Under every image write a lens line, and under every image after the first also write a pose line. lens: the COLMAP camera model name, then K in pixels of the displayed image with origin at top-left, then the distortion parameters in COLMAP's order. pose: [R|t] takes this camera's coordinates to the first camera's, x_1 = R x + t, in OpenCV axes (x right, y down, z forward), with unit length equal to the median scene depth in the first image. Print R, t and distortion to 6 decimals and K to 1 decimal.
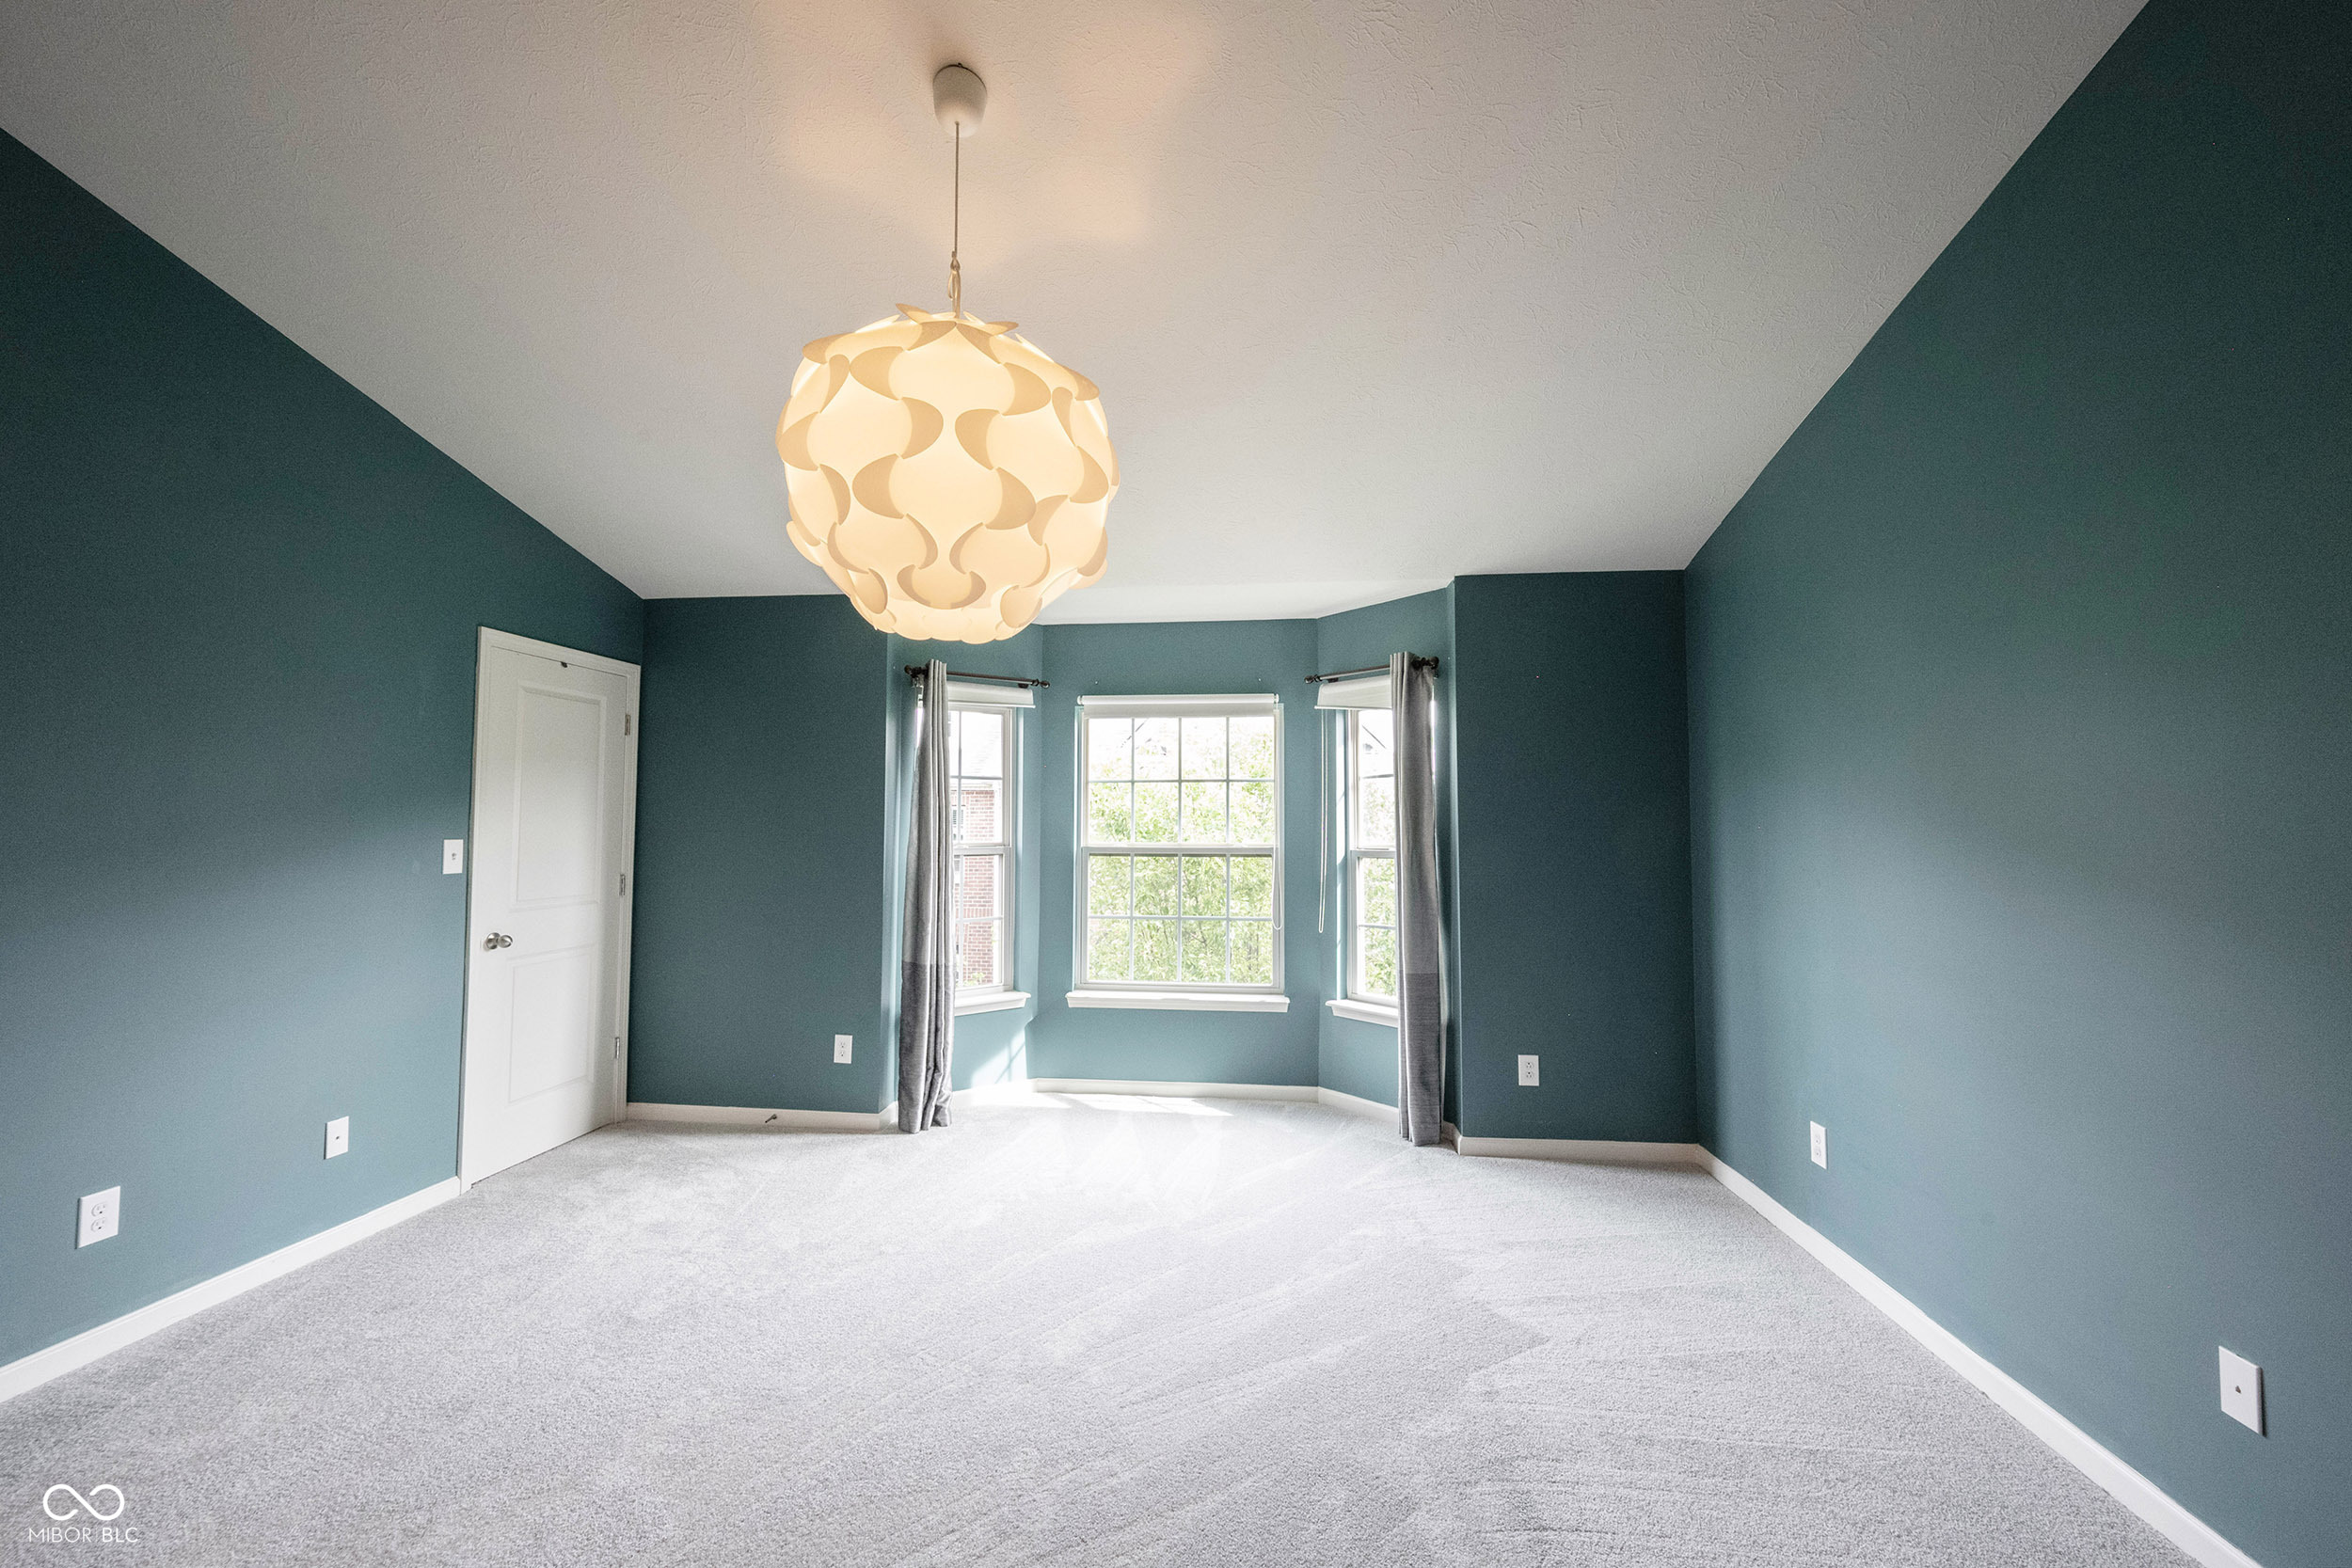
lens RADIAL K [[954.9, 0, 1175.8], [0, 954.9, 763.7], [0, 0, 1]] dist [-0.008806, -0.000035]
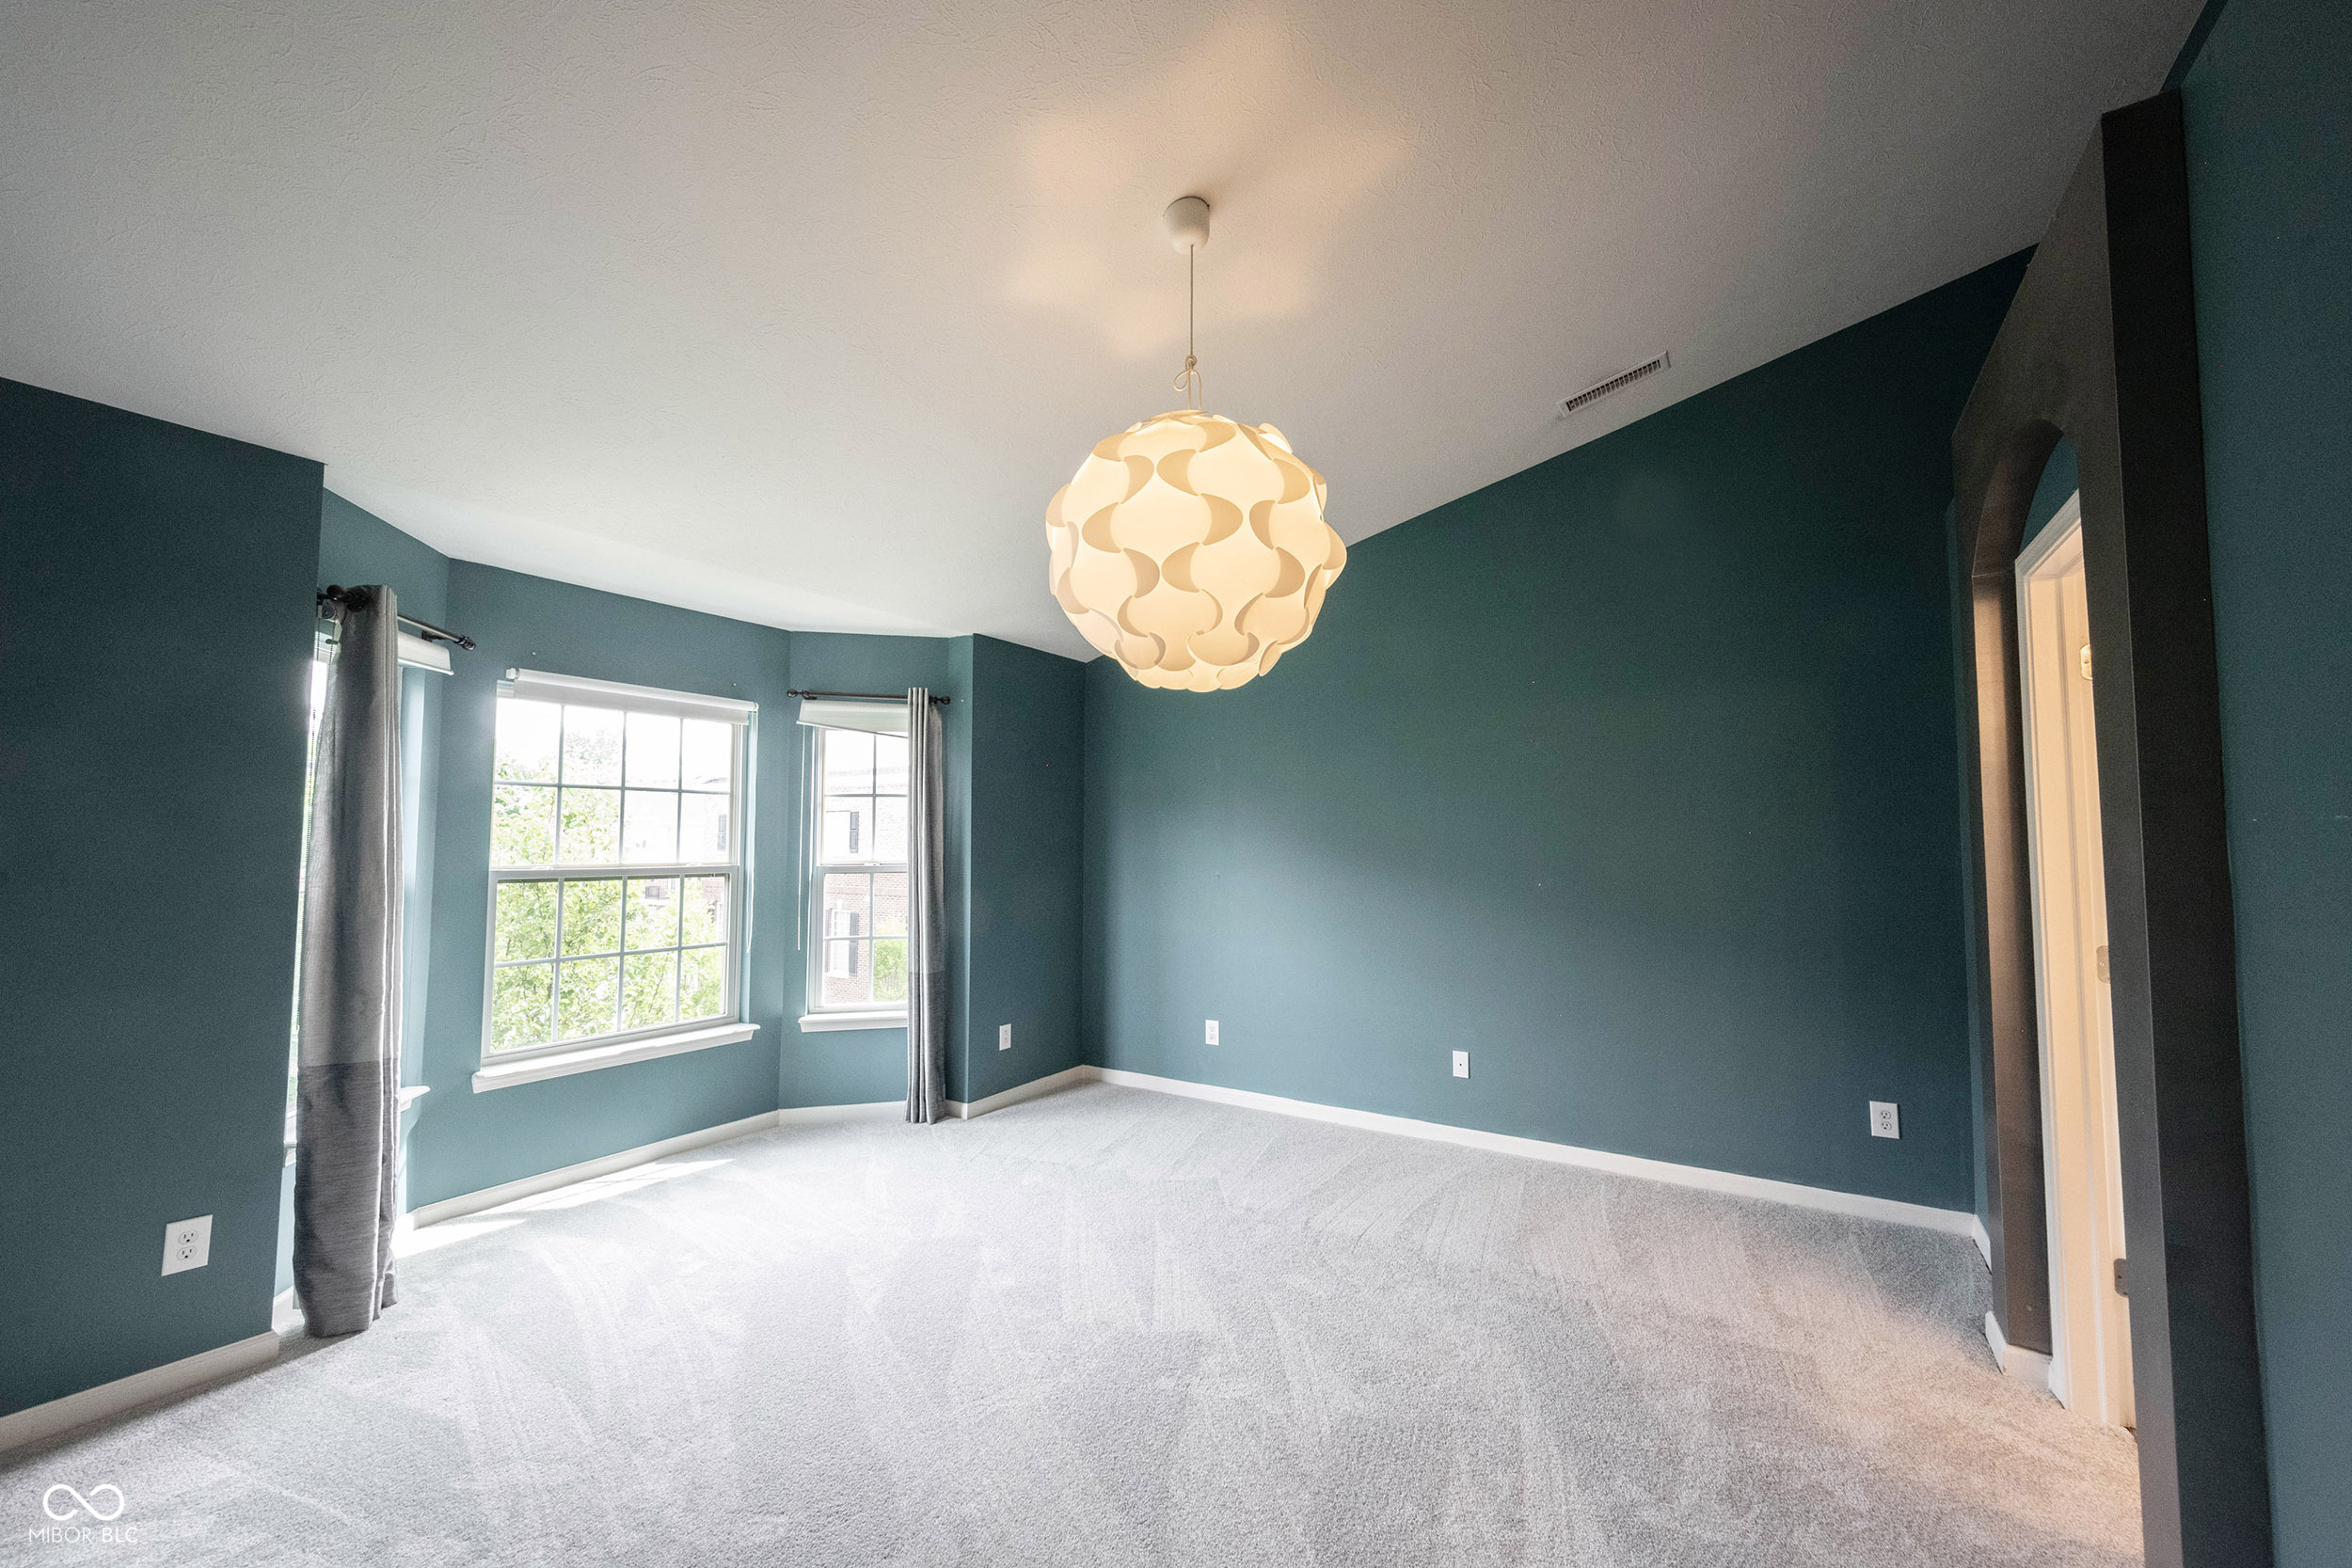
lens RADIAL K [[918.9, 0, 1182.5], [0, 918.9, 787.3], [0, 0, 1]] dist [-0.001525, -0.000084]
pose [[0.431721, 0.053687, 0.900408, -0.588687], [-0.058541, 0.997790, -0.031424, 0.016113], [-0.900105, -0.039144, 0.433910, 0.254863]]
